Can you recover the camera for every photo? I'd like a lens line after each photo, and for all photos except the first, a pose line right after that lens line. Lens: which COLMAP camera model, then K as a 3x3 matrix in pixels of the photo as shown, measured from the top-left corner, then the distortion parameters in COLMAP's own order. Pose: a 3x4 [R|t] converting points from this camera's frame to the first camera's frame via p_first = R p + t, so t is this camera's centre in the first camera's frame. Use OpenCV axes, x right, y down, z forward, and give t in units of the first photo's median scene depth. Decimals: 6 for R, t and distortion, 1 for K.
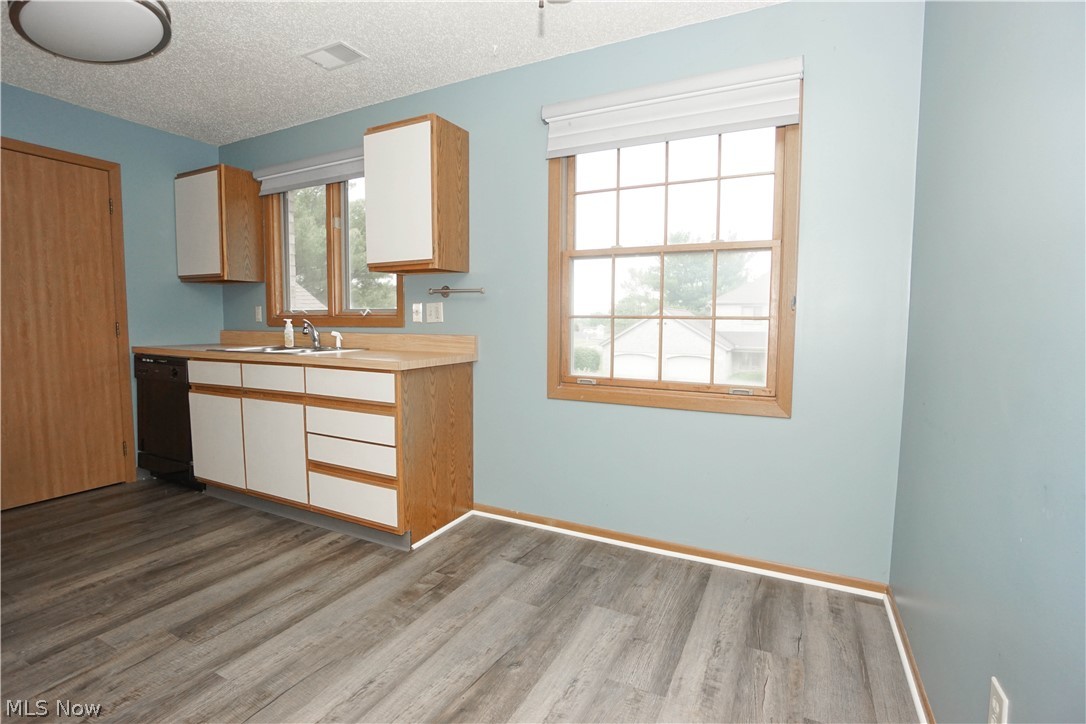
lens RADIAL K [[515.2, 0, 535.3], [0, 515.2, 360.7], [0, 0, 1]] dist [-0.055845, 0.024316]
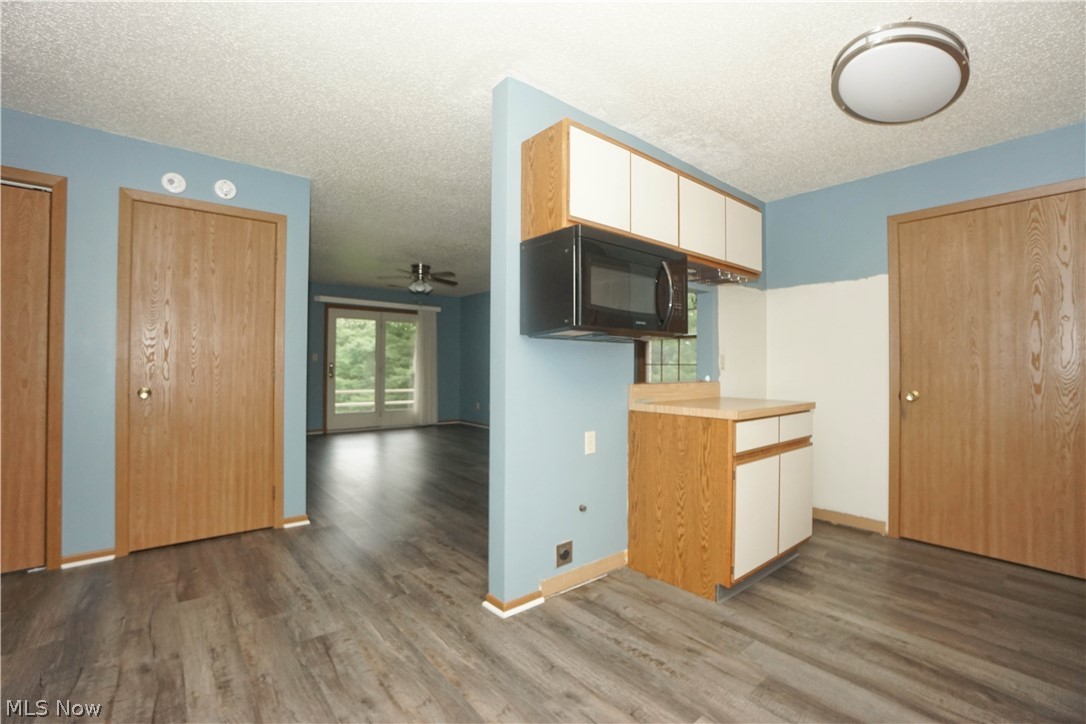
lens RADIAL K [[477.0, 0, 535.4], [0, 477.0, 359.2], [0, 0, 1]] dist [-0.065714, 0.023537]
pose [[-0.395349, -0.021002, -0.918291, 0.218917], [-0.081289, 0.996616, 0.012204, -0.047824], [0.914927, 0.079471, -0.395718, 0.610374]]
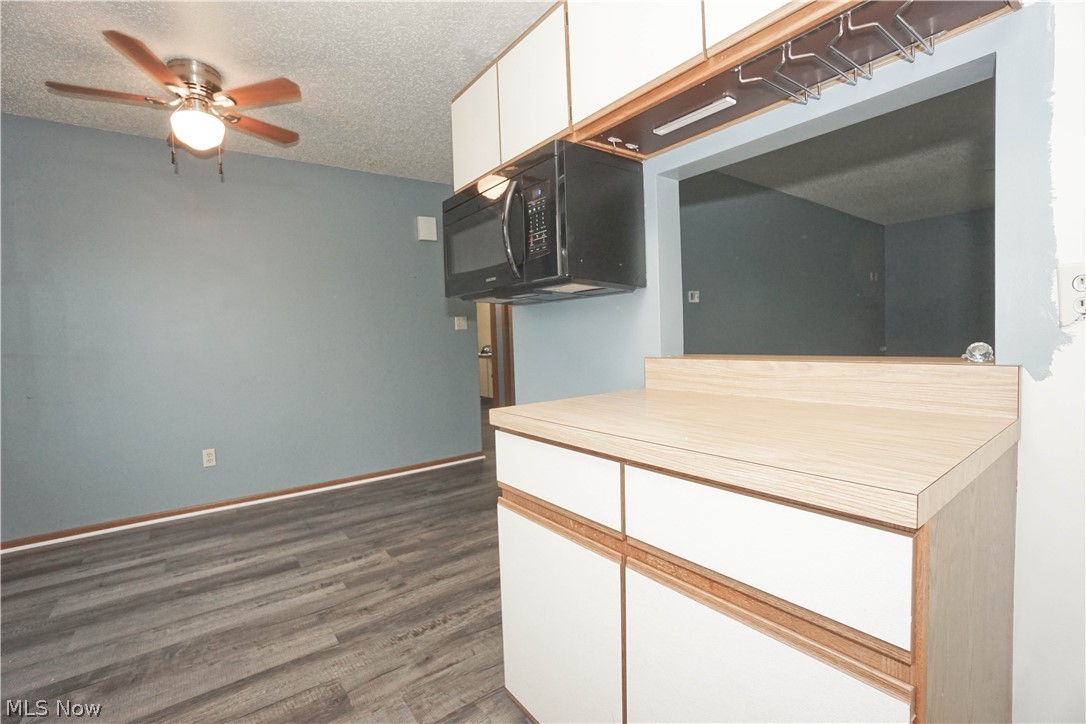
lens RADIAL K [[477.0, 0, 535.4], [0, 477.0, 359.2], [0, 0, 1]] dist [-0.065714, 0.023537]
pose [[-0.895680, 0.001354, 0.444697, -0.932101], [0.062068, 0.990588, 0.121999, -0.081246], [-0.440346, 0.136874, -0.887334, 1.013279]]
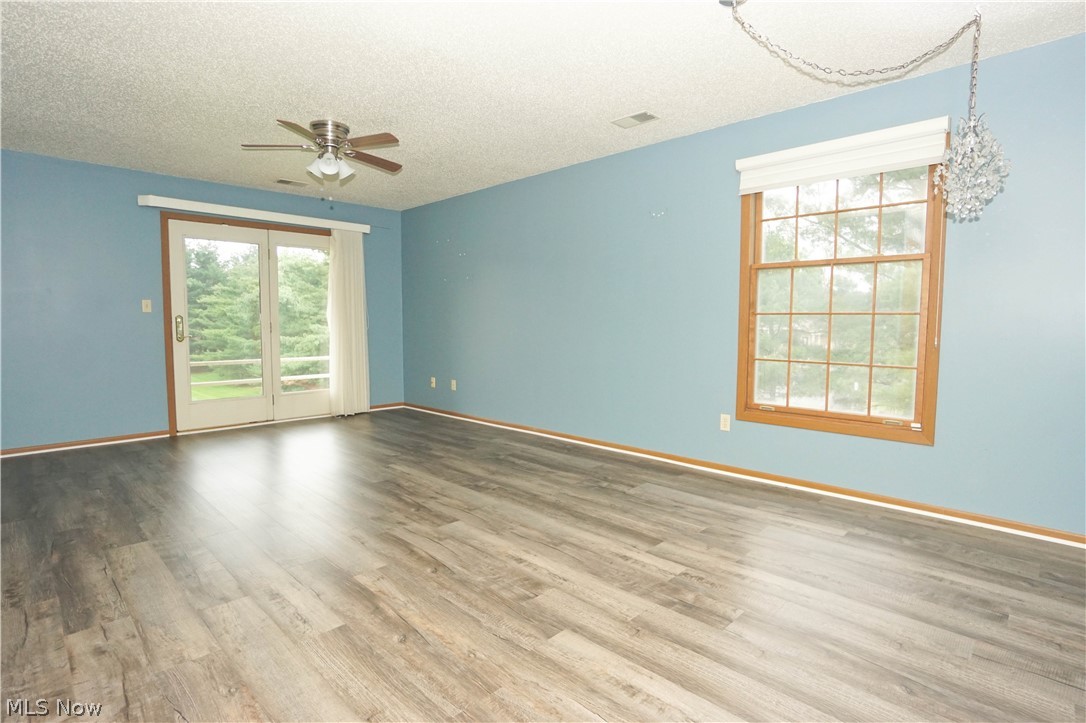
lens RADIAL K [[542.9, 0, 538.7], [0, 542.9, 360.9], [0, 0, 1]] dist [-0.054138, 0.025277]
pose [[-0.295079, 0.063415, -0.953366, -0.529928], [-0.078958, 0.992764, 0.090474, 0.001211], [0.952205, 0.101973, -0.287937, 0.080873]]
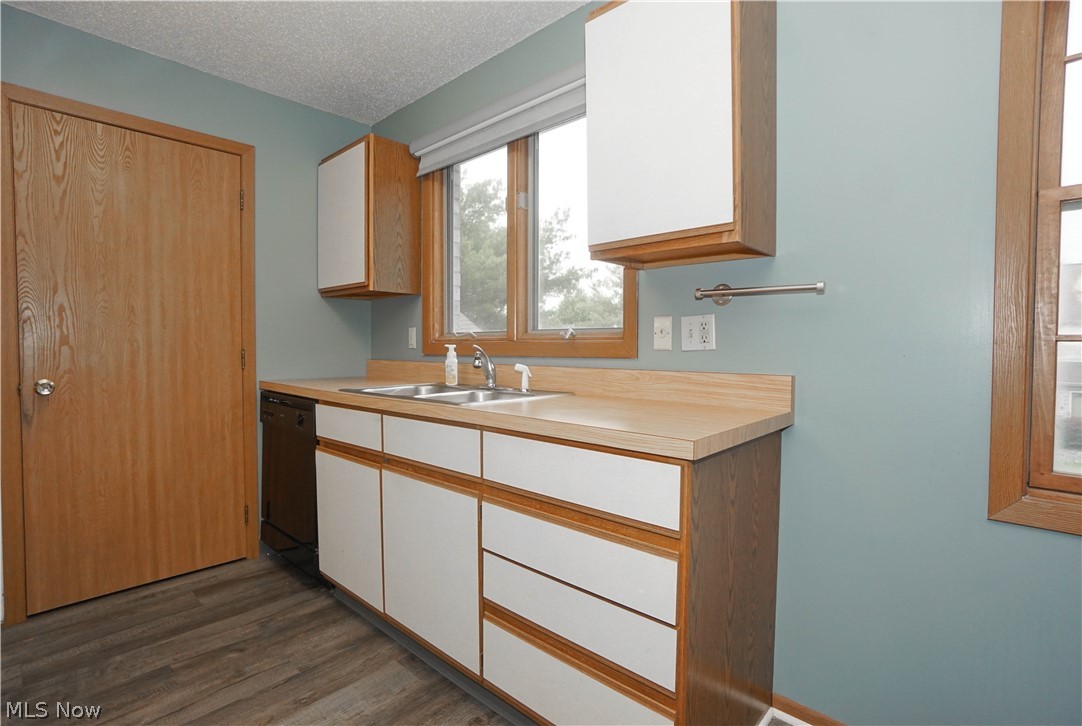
lens RADIAL K [[516.7, 0, 531.3], [0, 516.7, 361.6], [0, 0, 1]] dist [-0.052012, 0.022680]
pose [[0.961087, 0.005176, -0.276198, -0.246719], [-0.018715, 0.998747, -0.046406, -0.037380], [0.275611, 0.049769, 0.959980, 0.473984]]
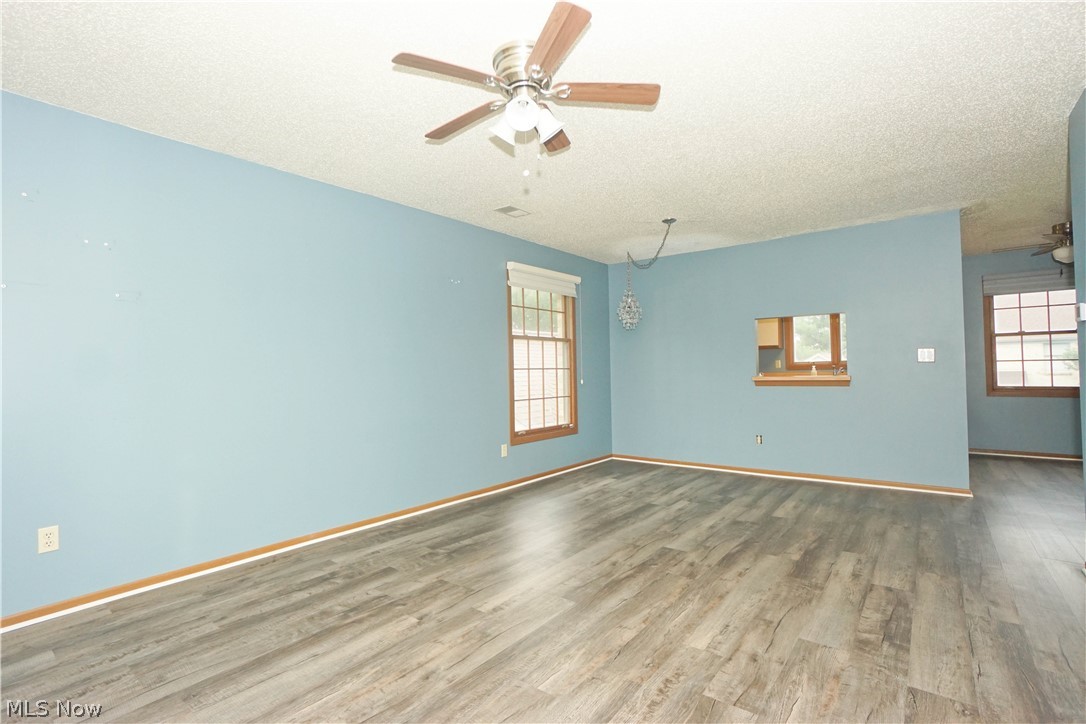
lens RADIAL K [[515.2, 0, 535.3], [0, 515.2, 360.7], [0, 0, 1]] dist [-0.055845, 0.024316]
pose [[0.981904, -0.027720, -0.187341, -1.591071], [0.009116, 0.995002, -0.099442, 0.122510], [0.189161, 0.095934, 0.977249, -1.648353]]
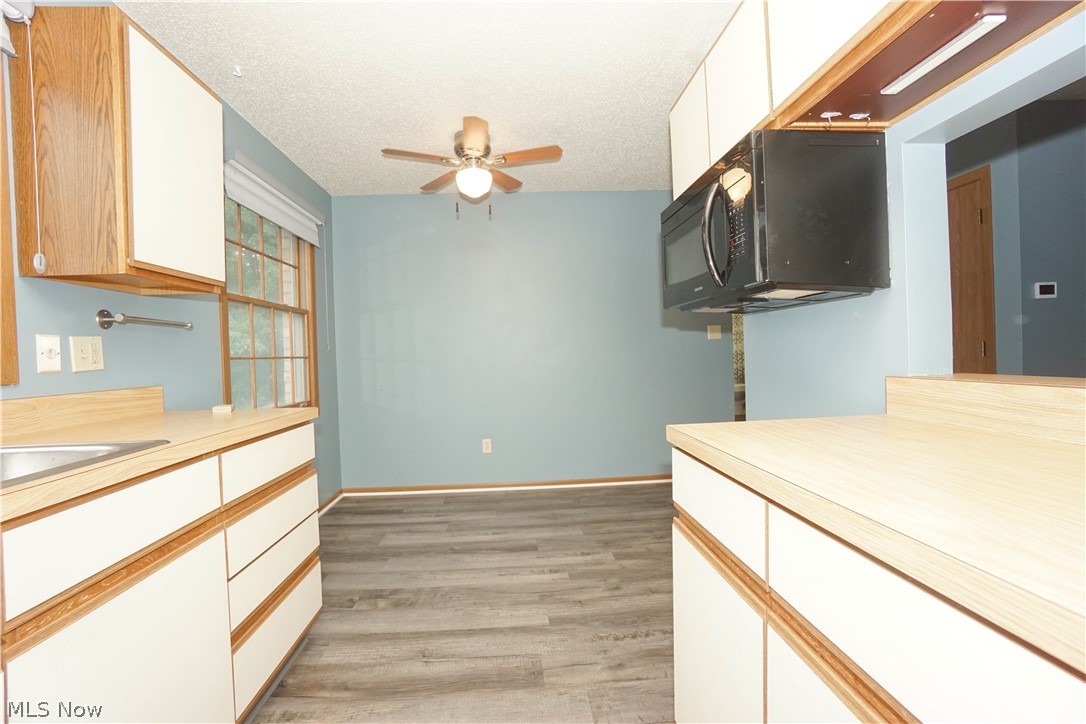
lens RADIAL K [[477.0, 0, 535.4], [0, 477.0, 359.2], [0, 0, 1]] dist [-0.065714, 0.023537]
pose [[-0.506070, -0.001236, 0.862492, -1.012427], [0.095962, 0.993710, 0.057729, -0.078812], [-0.857137, 0.111981, -0.502768, 0.950446]]
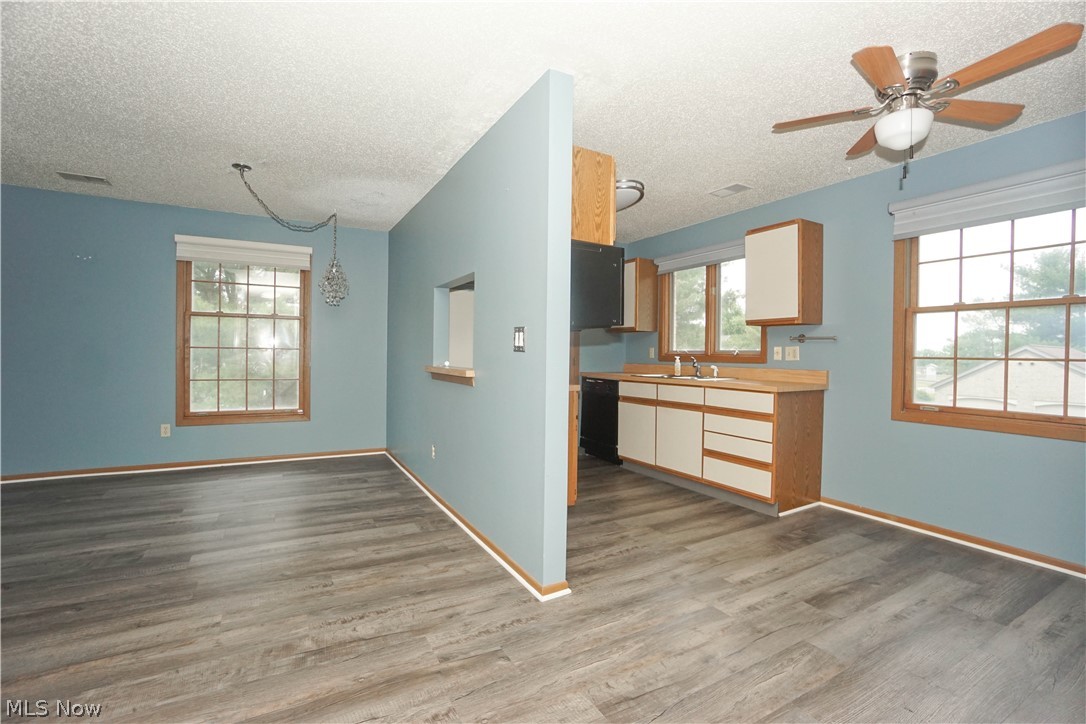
lens RADIAL K [[477.0, 0, 535.4], [0, 477.0, 359.2], [0, 0, 1]] dist [-0.065714, 0.023537]
pose [[0.833745, 0.012154, -0.552015, -0.086619], [-0.052229, 0.997011, -0.056933, 0.034284], [0.549673, 0.076299, 0.831888, -0.493448]]
